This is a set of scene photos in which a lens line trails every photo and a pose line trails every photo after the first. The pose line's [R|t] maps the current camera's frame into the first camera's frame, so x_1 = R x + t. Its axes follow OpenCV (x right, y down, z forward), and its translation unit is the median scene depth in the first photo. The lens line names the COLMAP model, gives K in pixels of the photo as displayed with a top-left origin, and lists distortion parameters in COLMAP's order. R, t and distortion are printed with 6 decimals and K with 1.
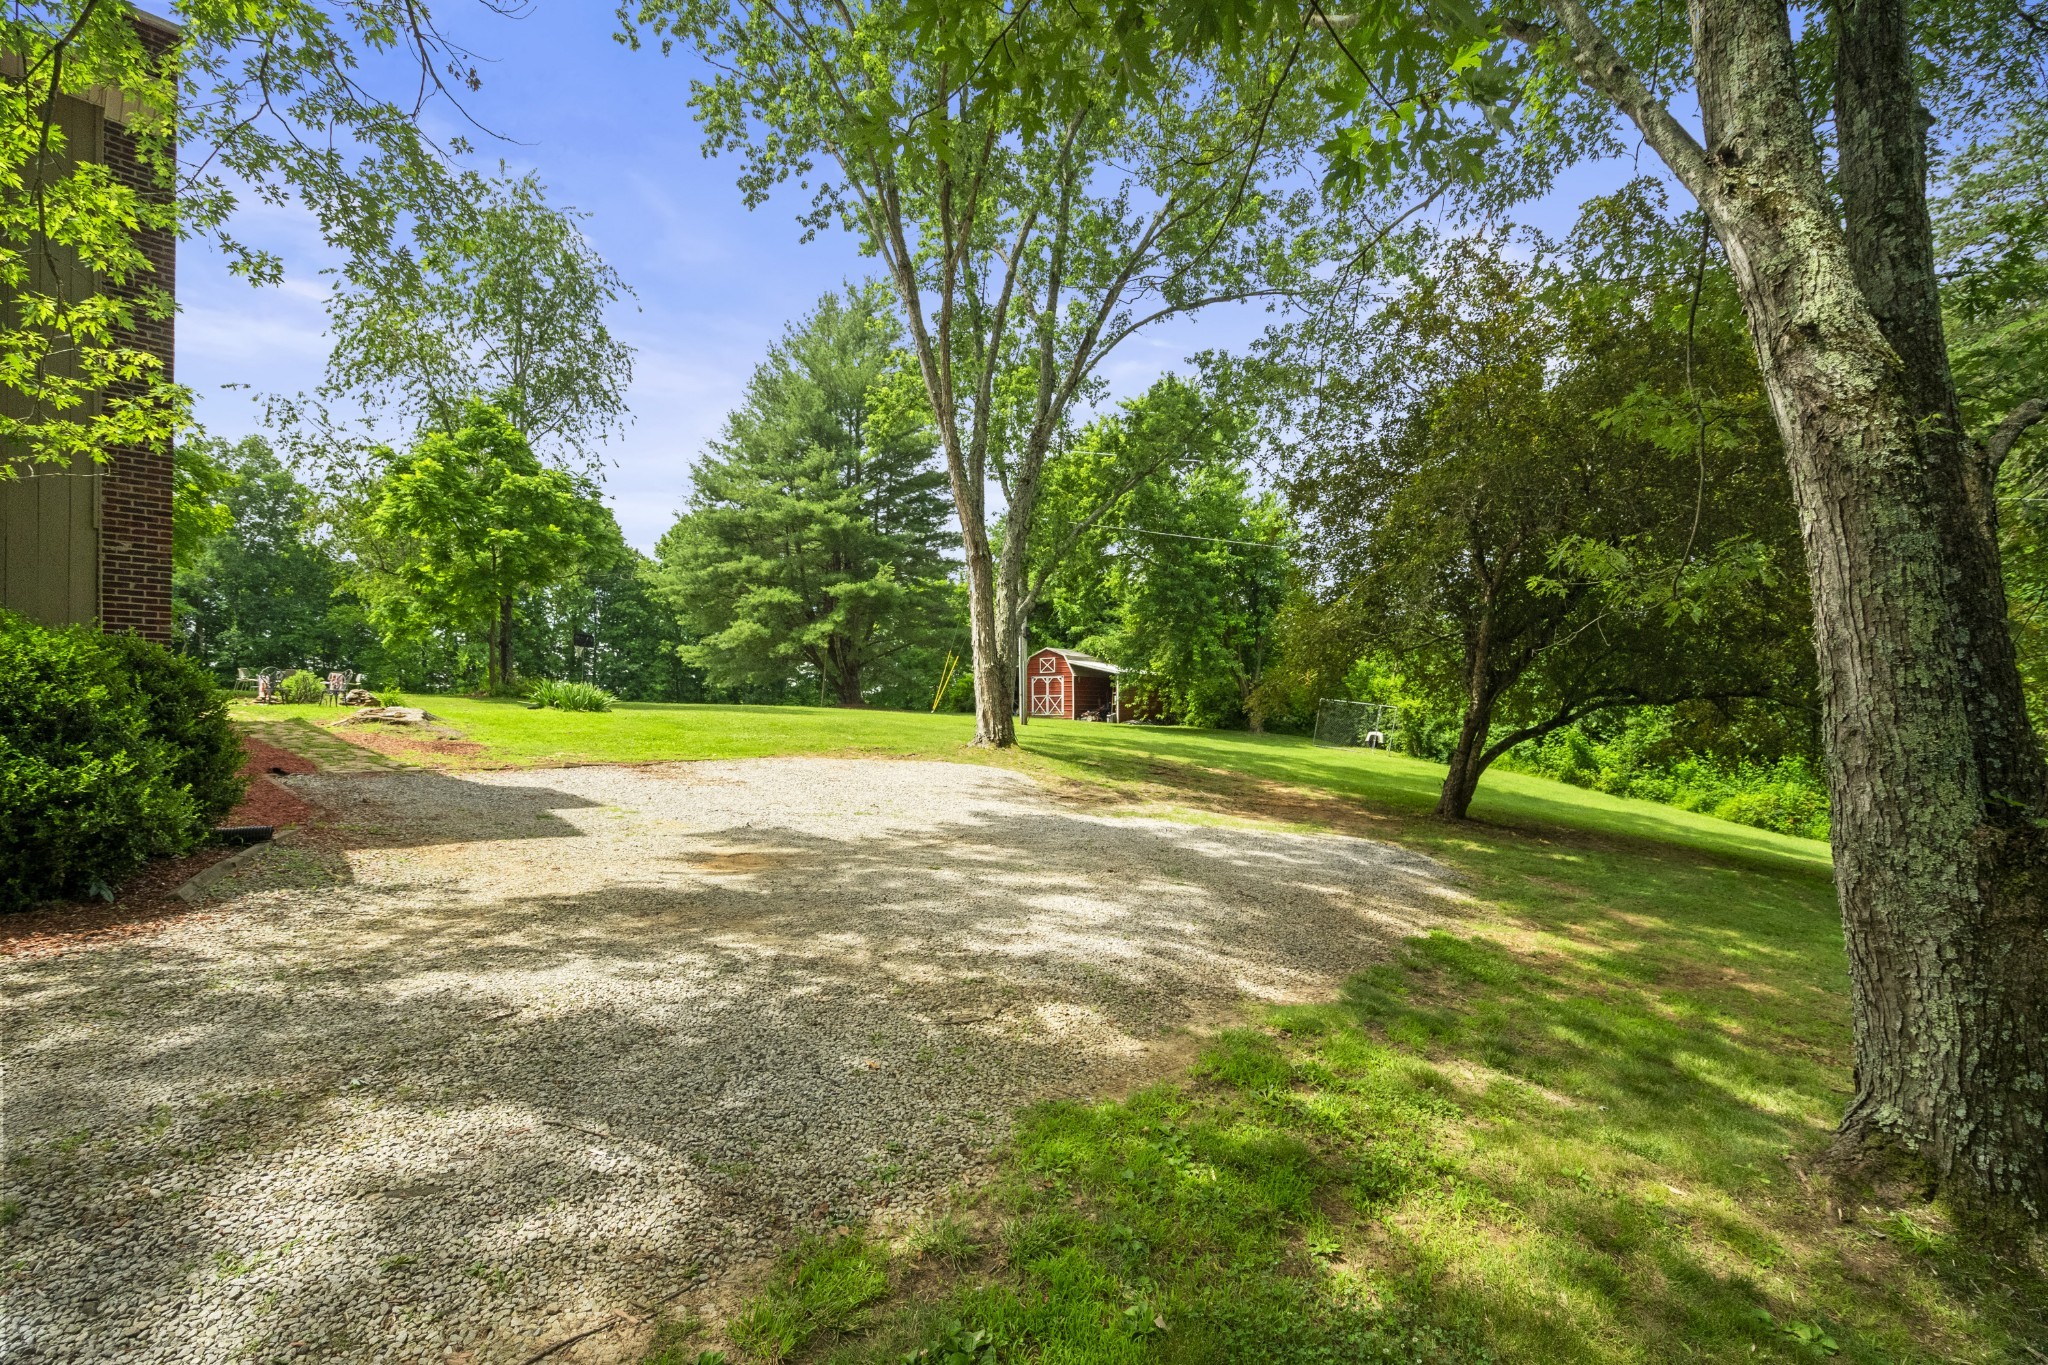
lens RADIAL K [[932.6, 0, 1027.0], [0, 932.6, 680.9], [0, 0, 1]] dist [-0.008072, 0.000253]
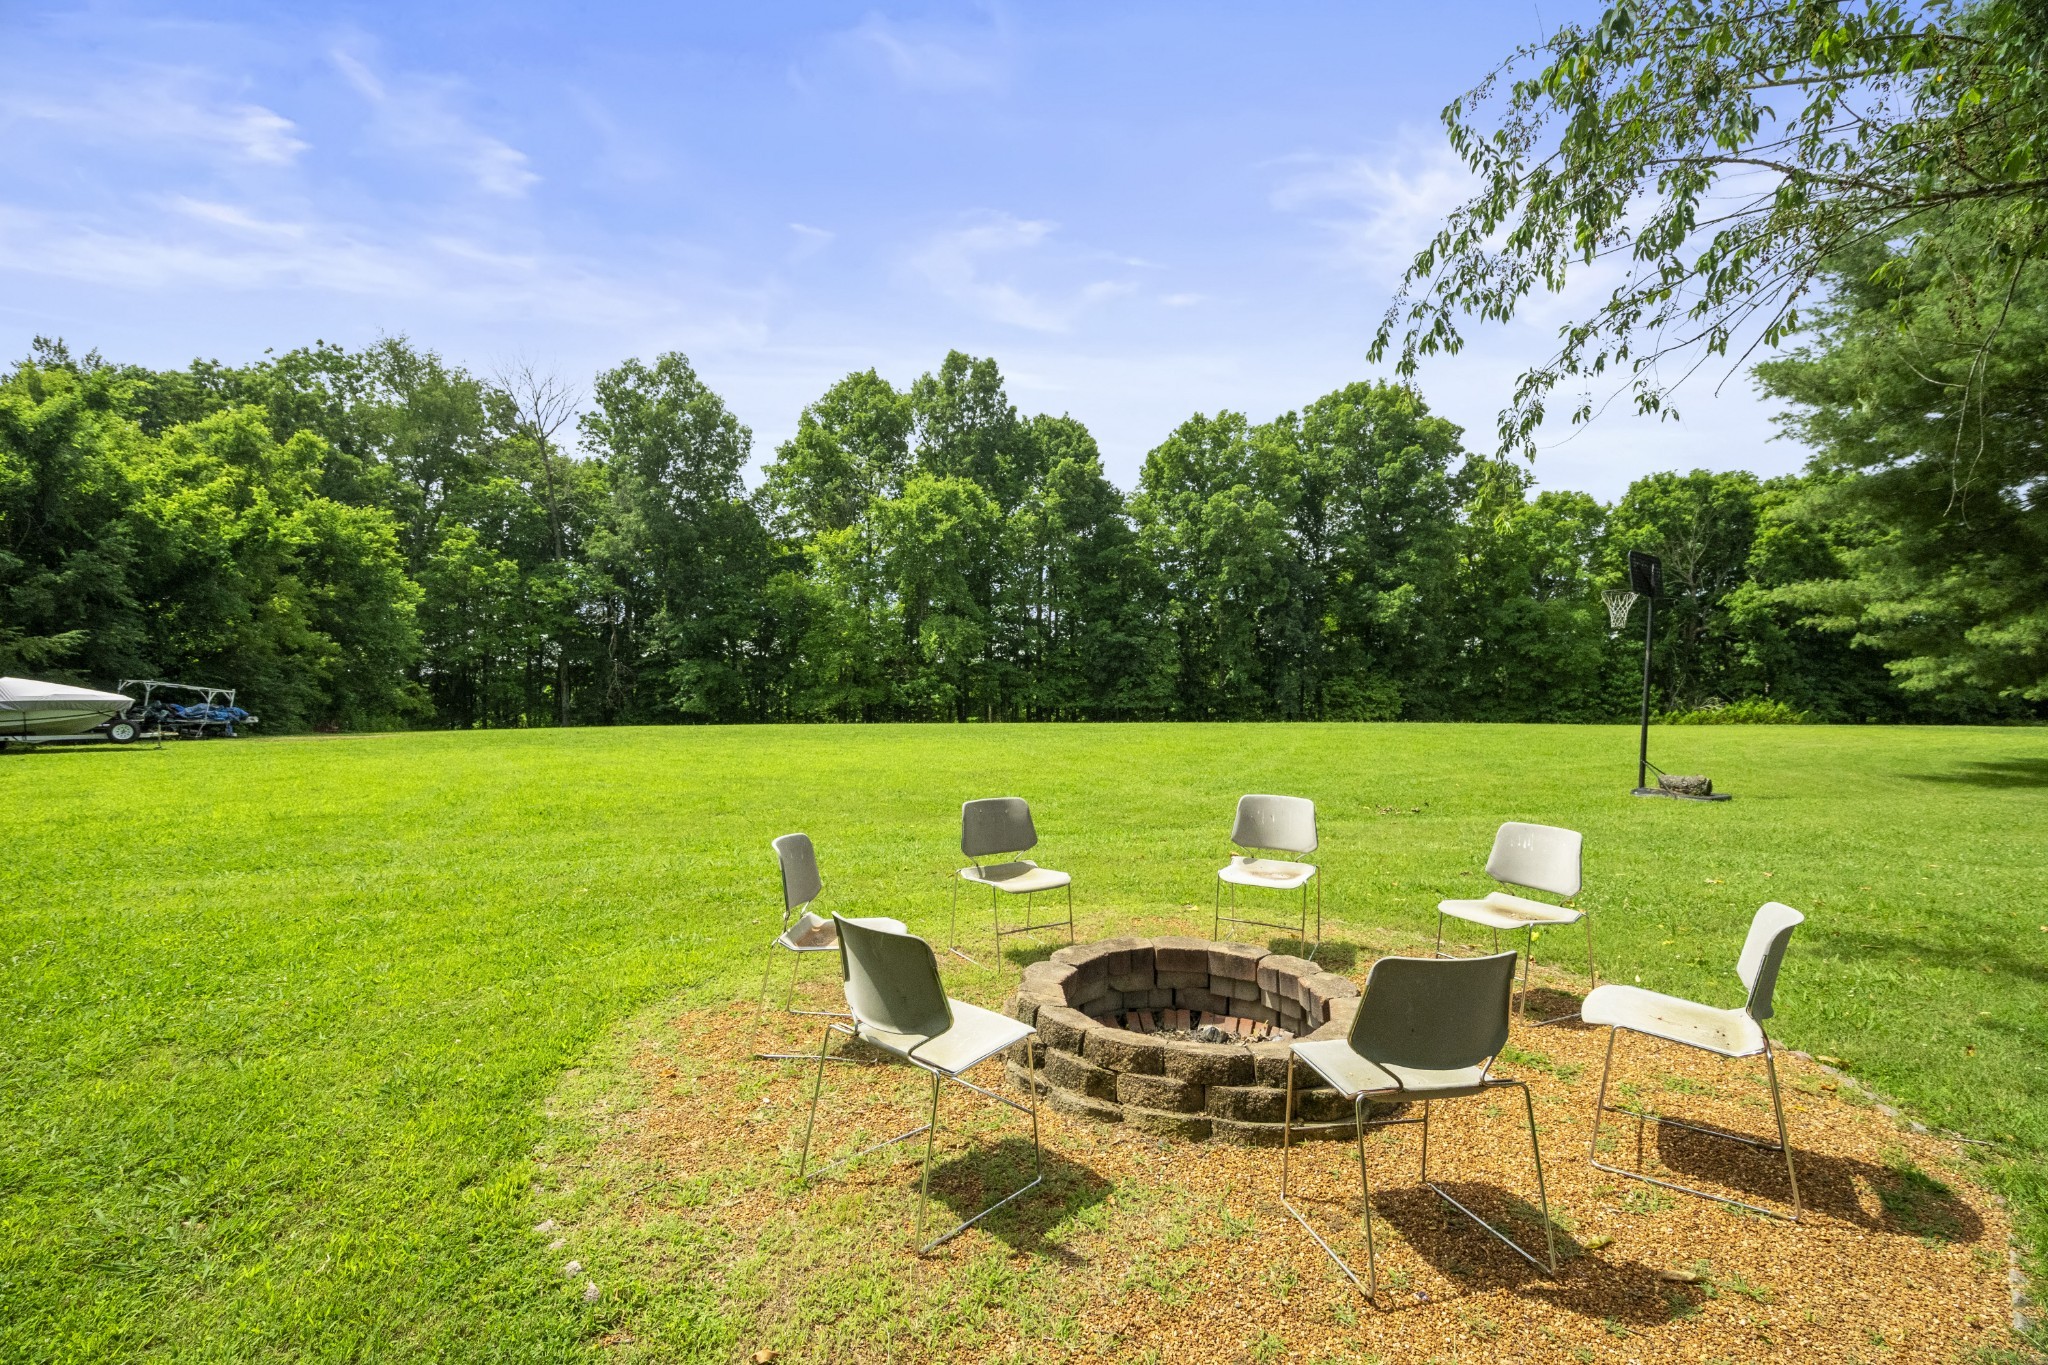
lens RADIAL K [[932.6, 0, 1021.3], [0, 932.6, 676.8], [0, 0, 1]] dist [-0.008072, 0.000253]
pose [[0.943119, -0.018085, -0.331962, -0.315765], [0.029201, 0.999166, 0.028527, -0.014366], [0.331170, -0.036598, 0.942861, 0.362659]]
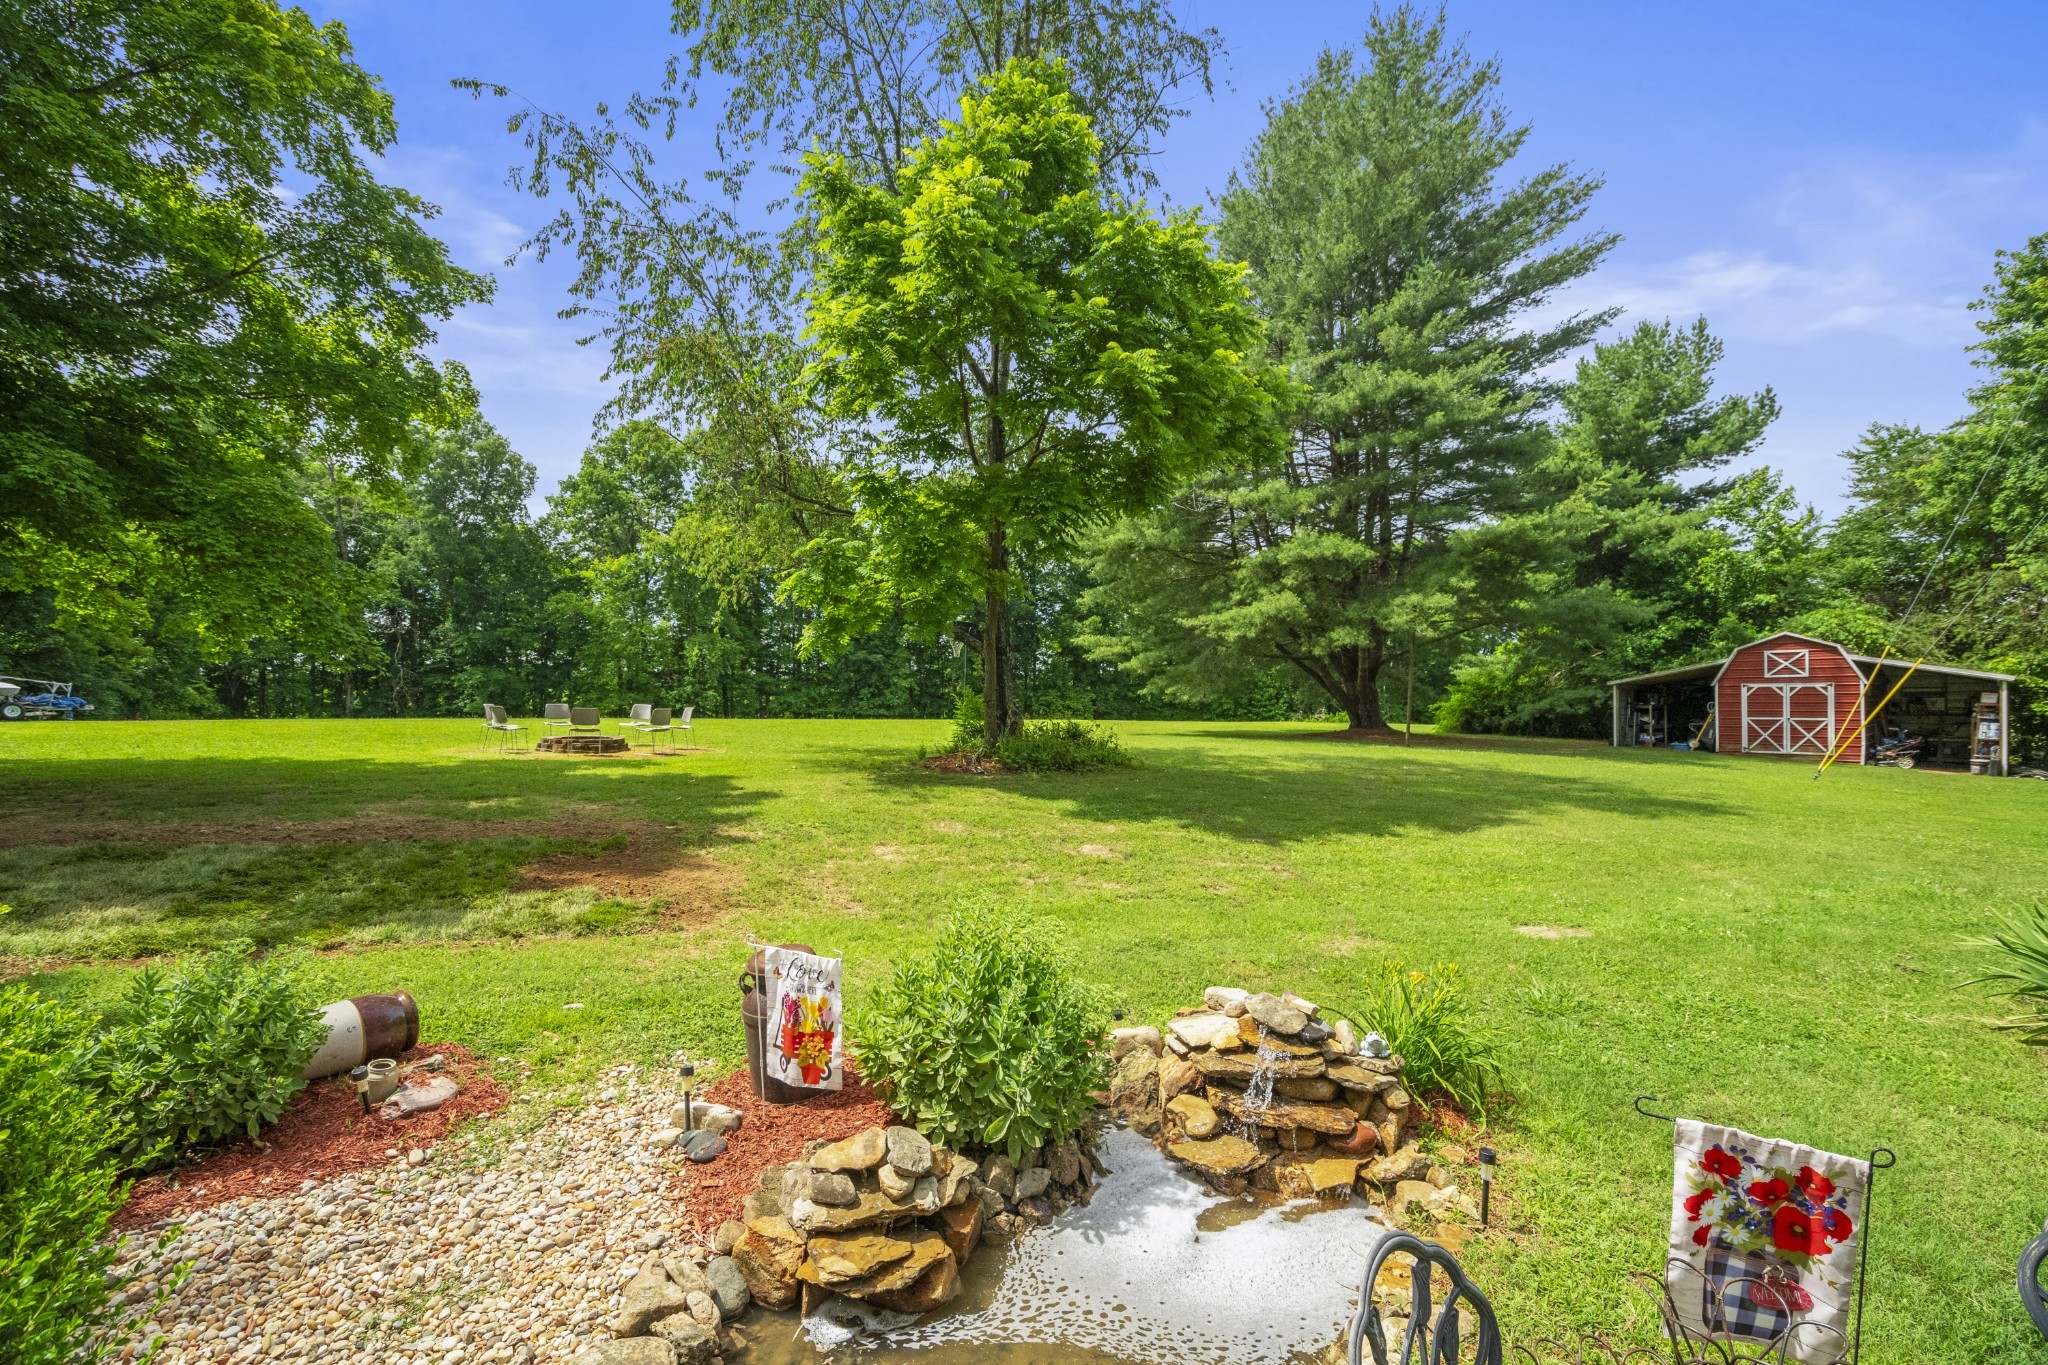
lens RADIAL K [[932.6, 0, 1024.4], [0, 932.6, 689.9], [0, 0, 1]] dist [-0.008072, 0.000253]
pose [[0.989084, -0.007405, -0.147167, -0.191596], [0.011919, 0.999484, 0.029819, -0.012648], [0.146871, -0.031248, 0.988662, 0.212344]]
